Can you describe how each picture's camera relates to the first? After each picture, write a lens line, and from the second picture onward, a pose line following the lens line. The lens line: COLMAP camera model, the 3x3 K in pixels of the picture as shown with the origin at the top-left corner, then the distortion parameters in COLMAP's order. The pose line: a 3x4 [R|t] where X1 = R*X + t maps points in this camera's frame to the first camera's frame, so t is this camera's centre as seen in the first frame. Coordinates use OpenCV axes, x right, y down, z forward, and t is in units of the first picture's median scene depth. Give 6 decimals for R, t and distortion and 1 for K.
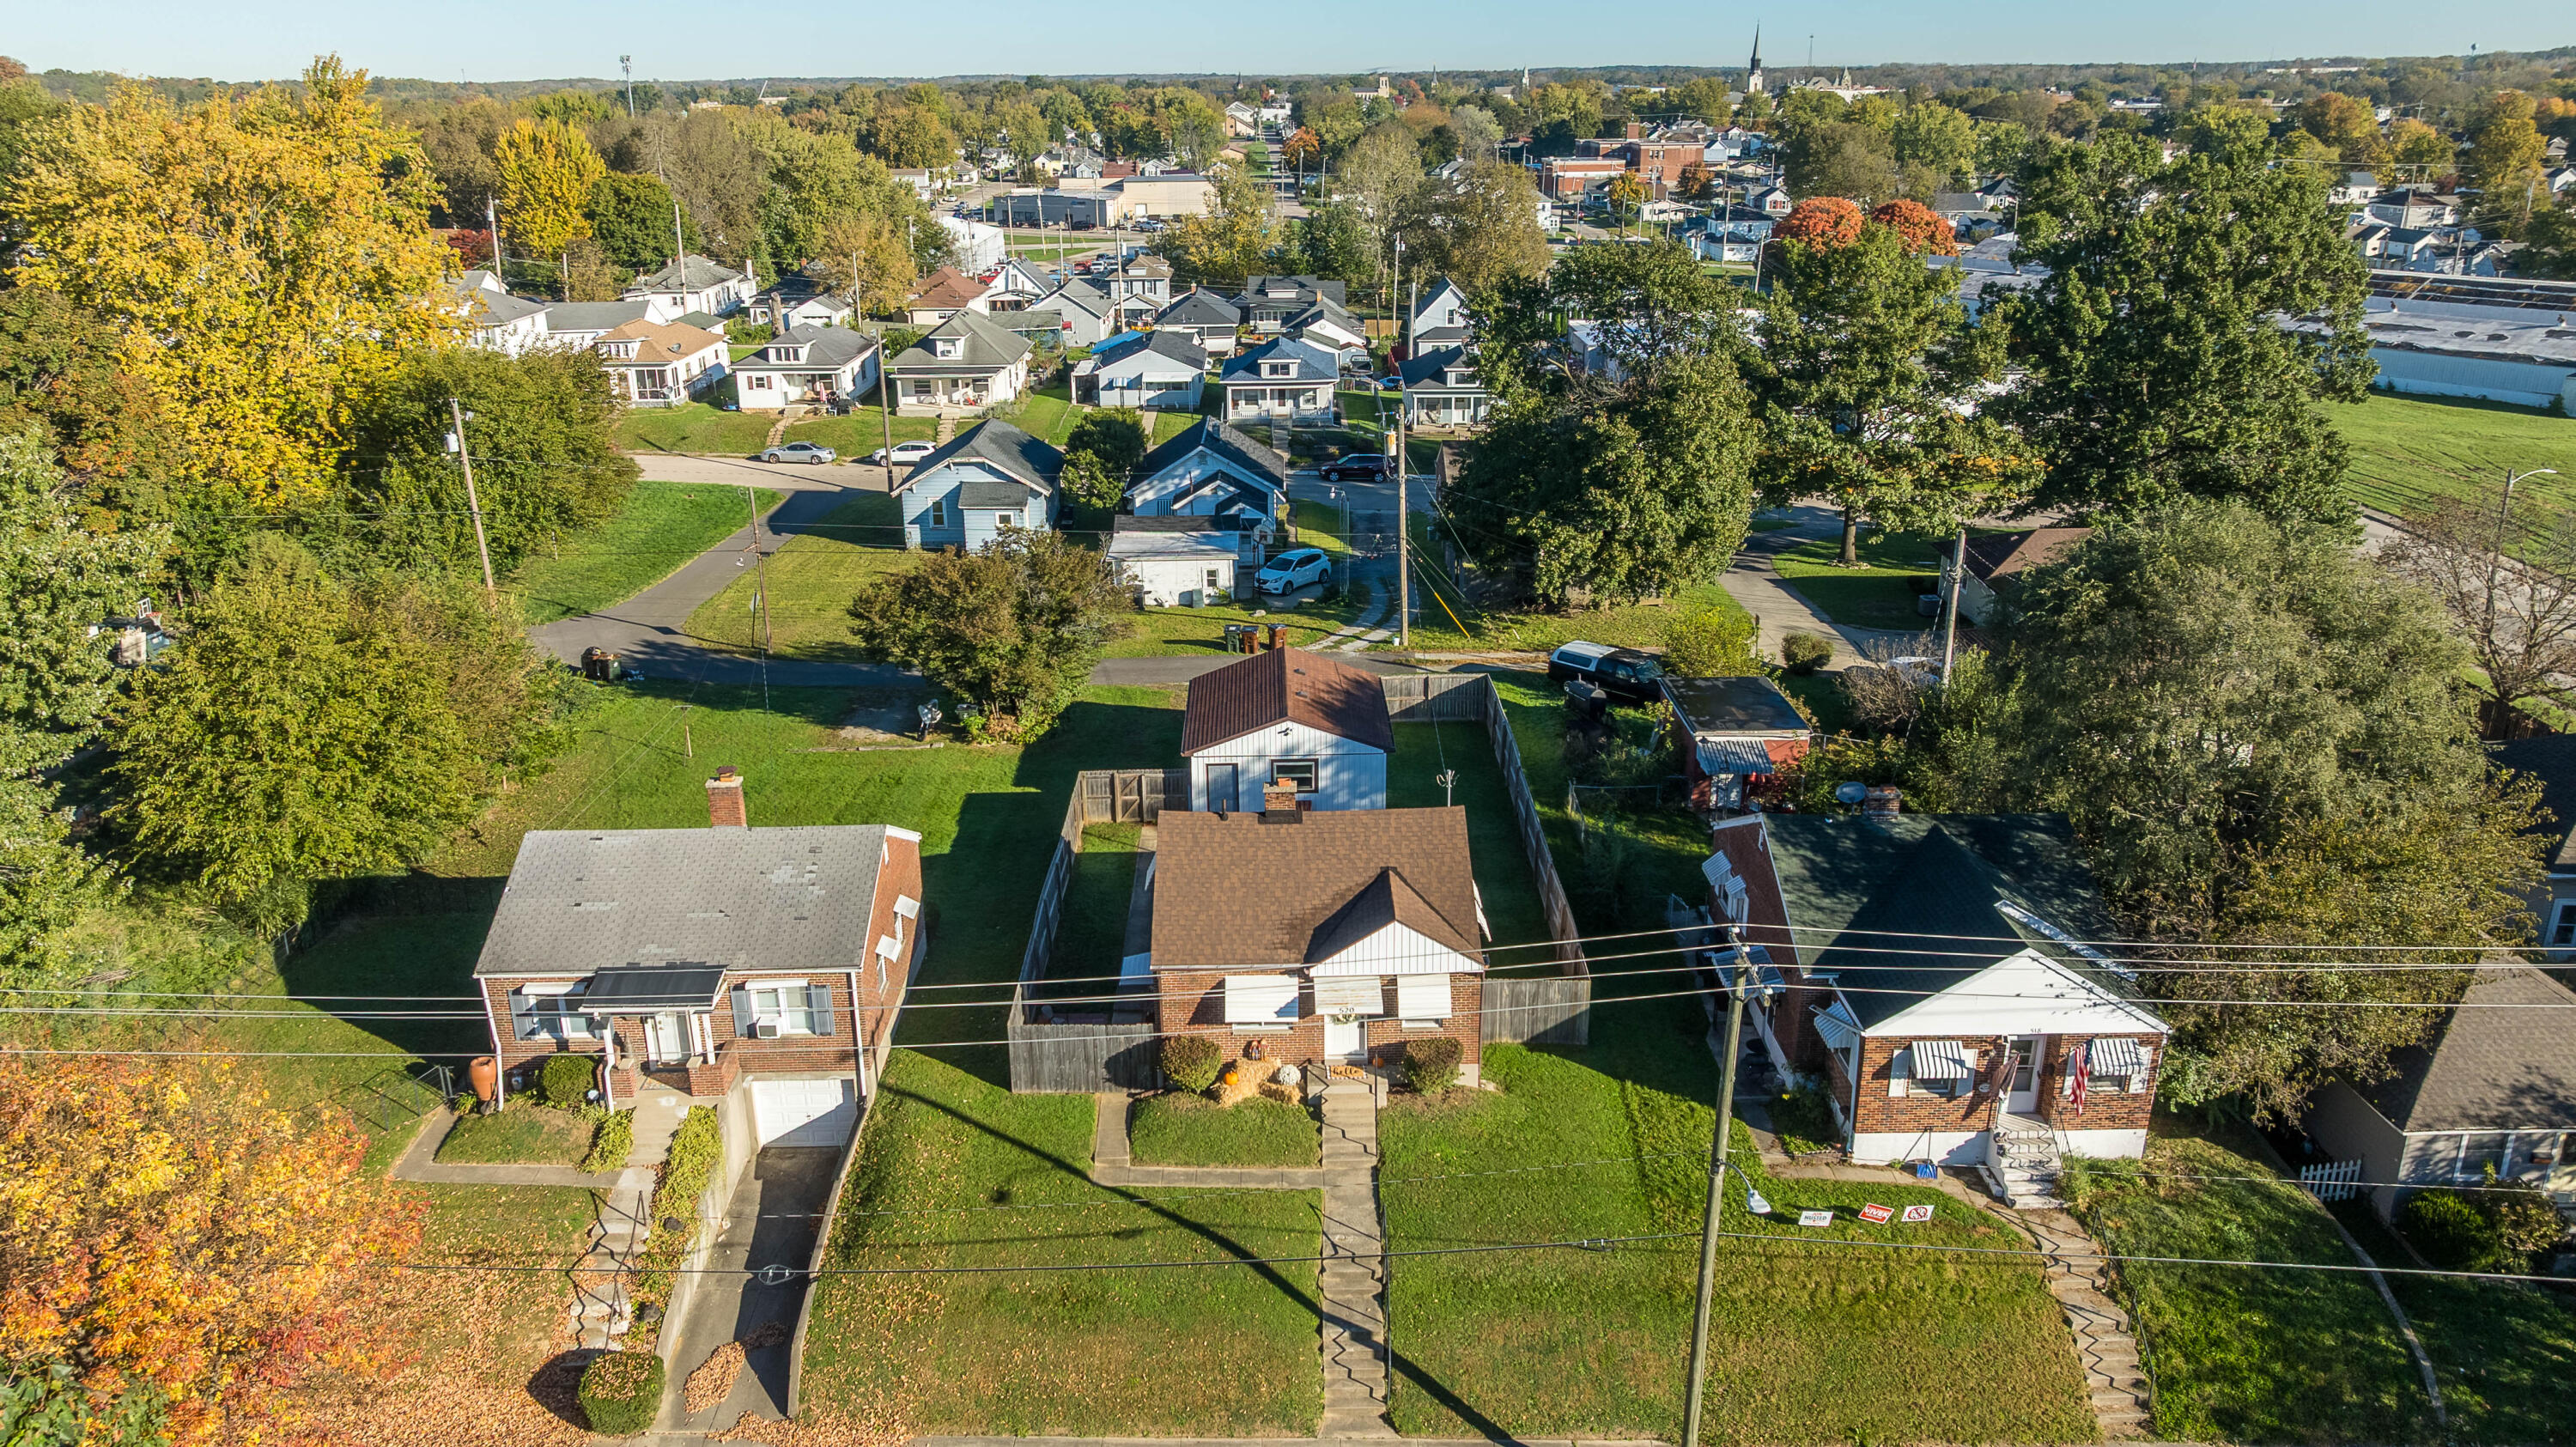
lens RADIAL K [[1803.3, 0, 1287.0], [0, 1803.3, 717.7], [0, 0, 1]] dist [-0.019419, 0.000372]
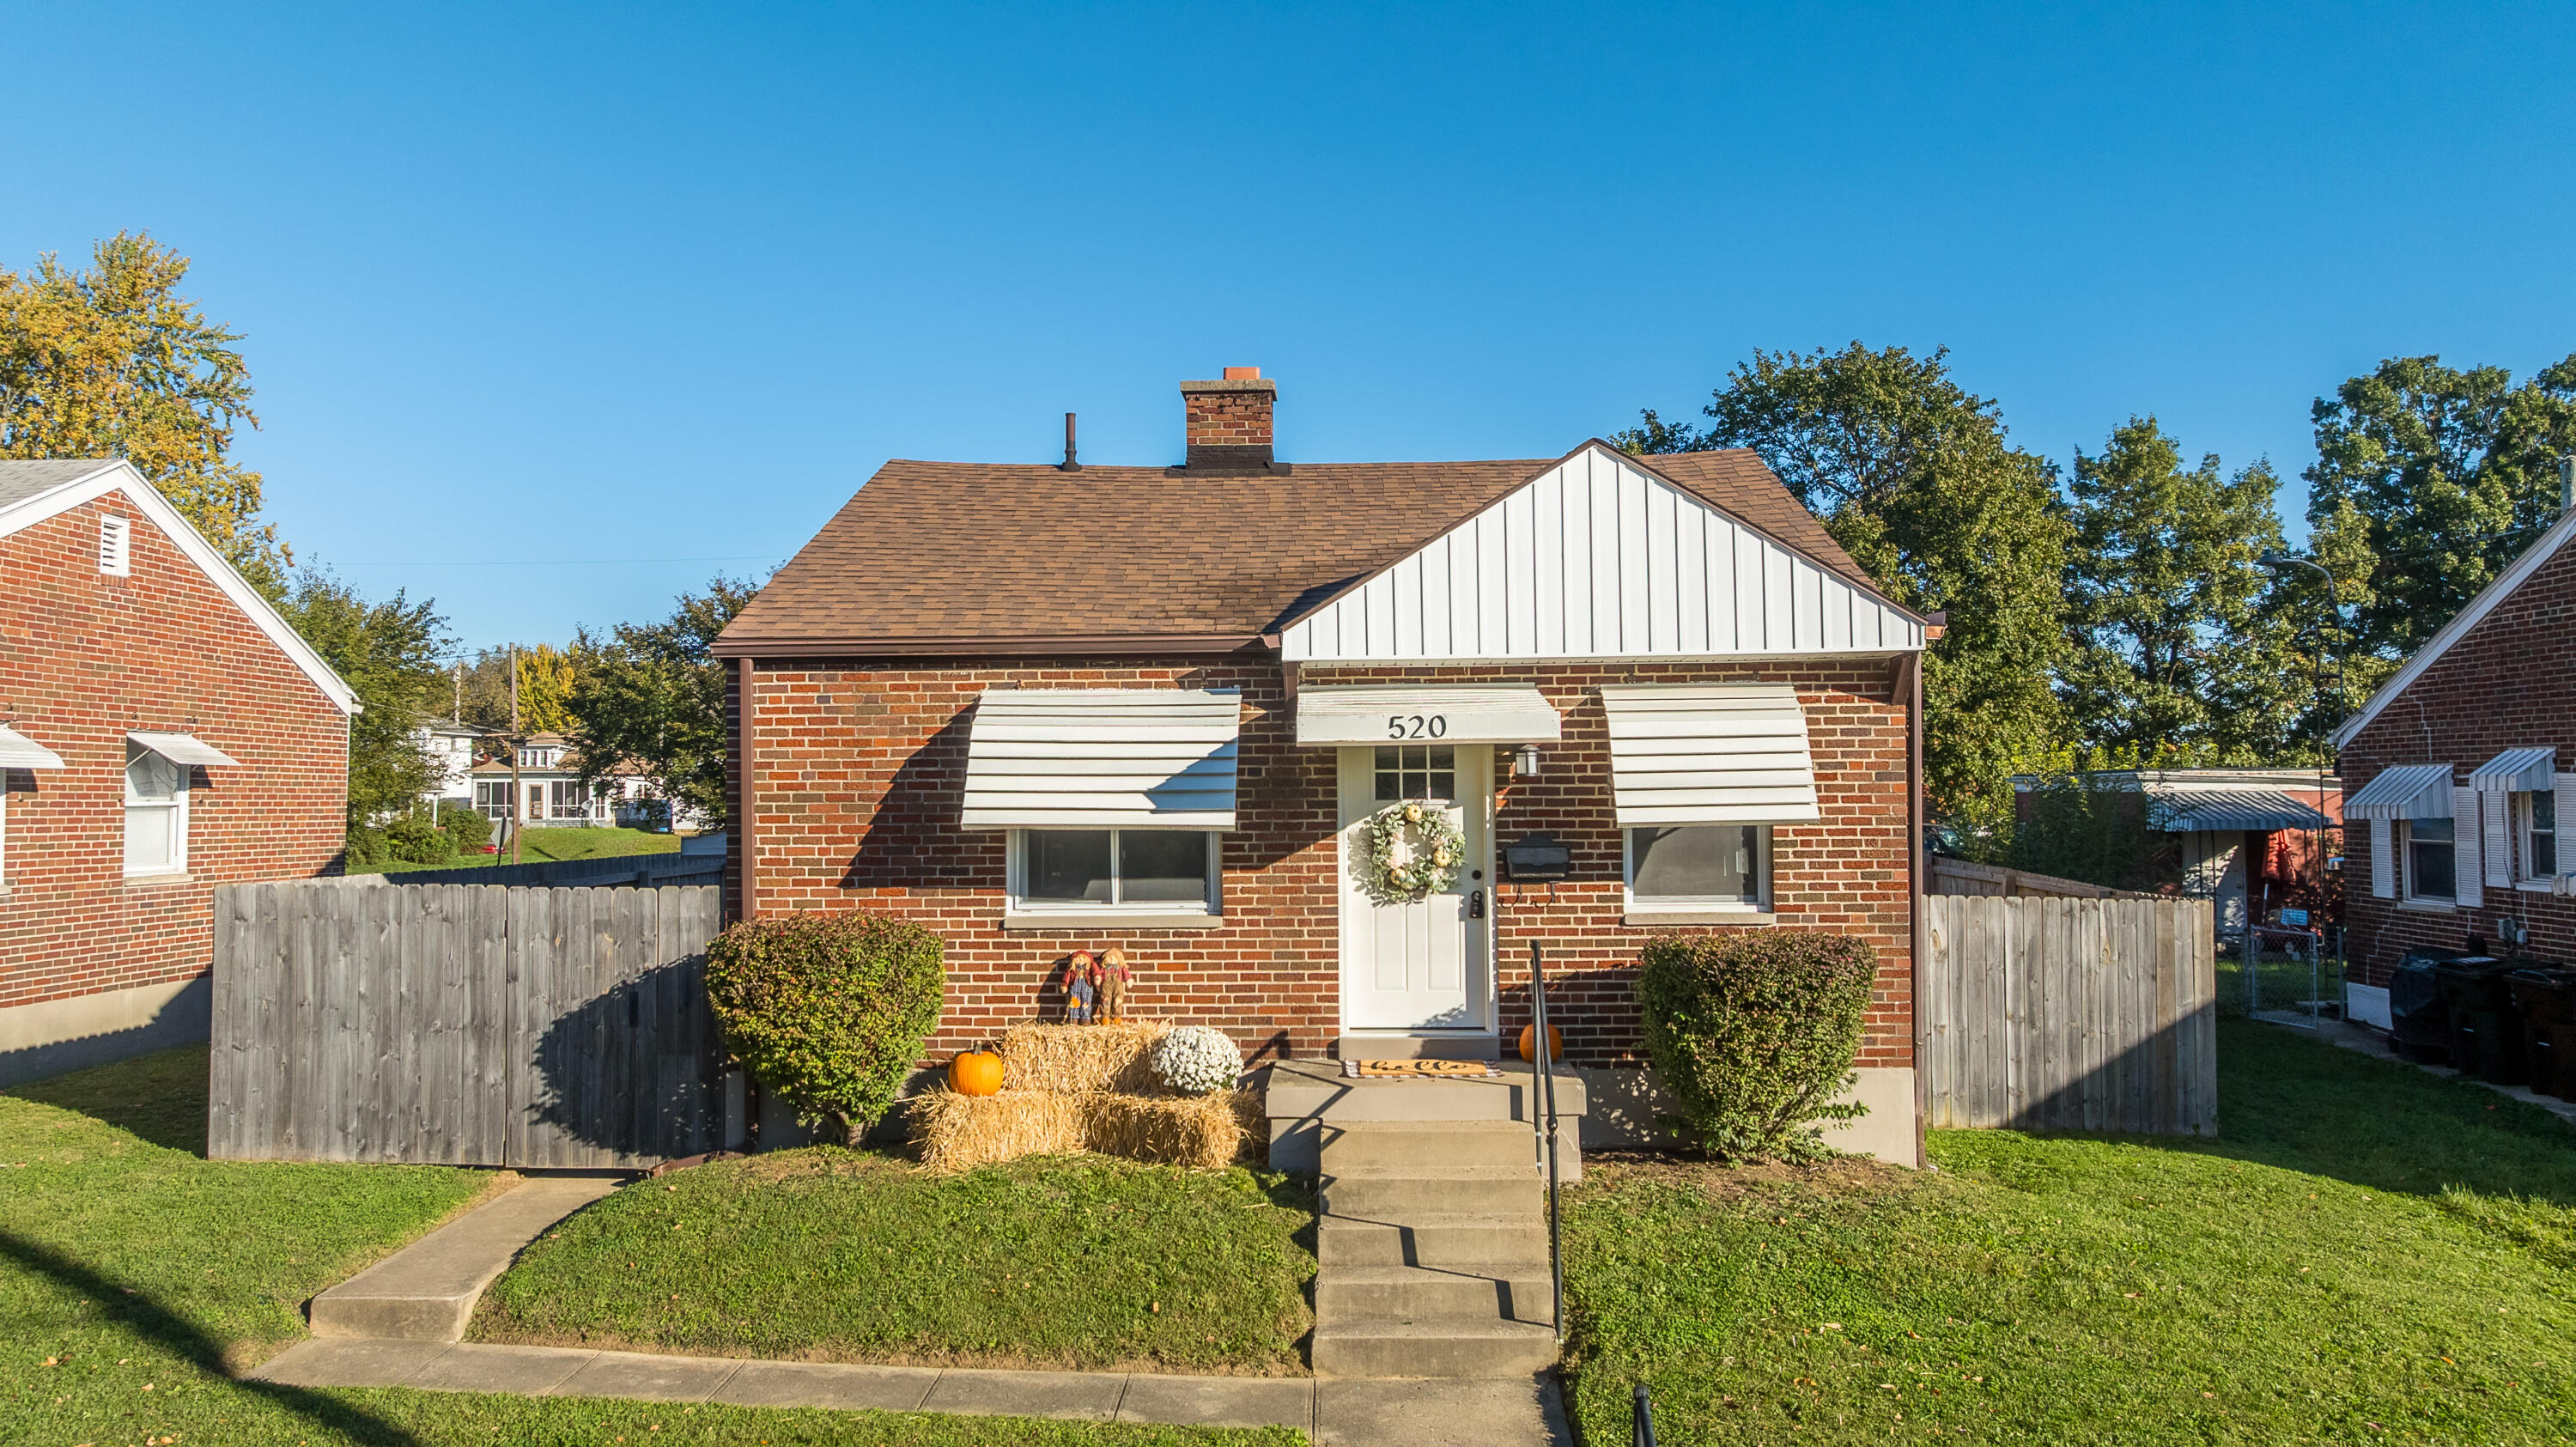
lens RADIAL K [[1803.3, 0, 1290.0], [0, 1803.3, 732.4], [0, 0, 1]] dist [-0.019419, 0.000372]
pose [[0.999071, 0.000522, -0.043100, 0.025205], [-0.016442, 0.928936, -0.369874, 0.249101], [0.039844, 0.370239, 0.928082, 0.737681]]
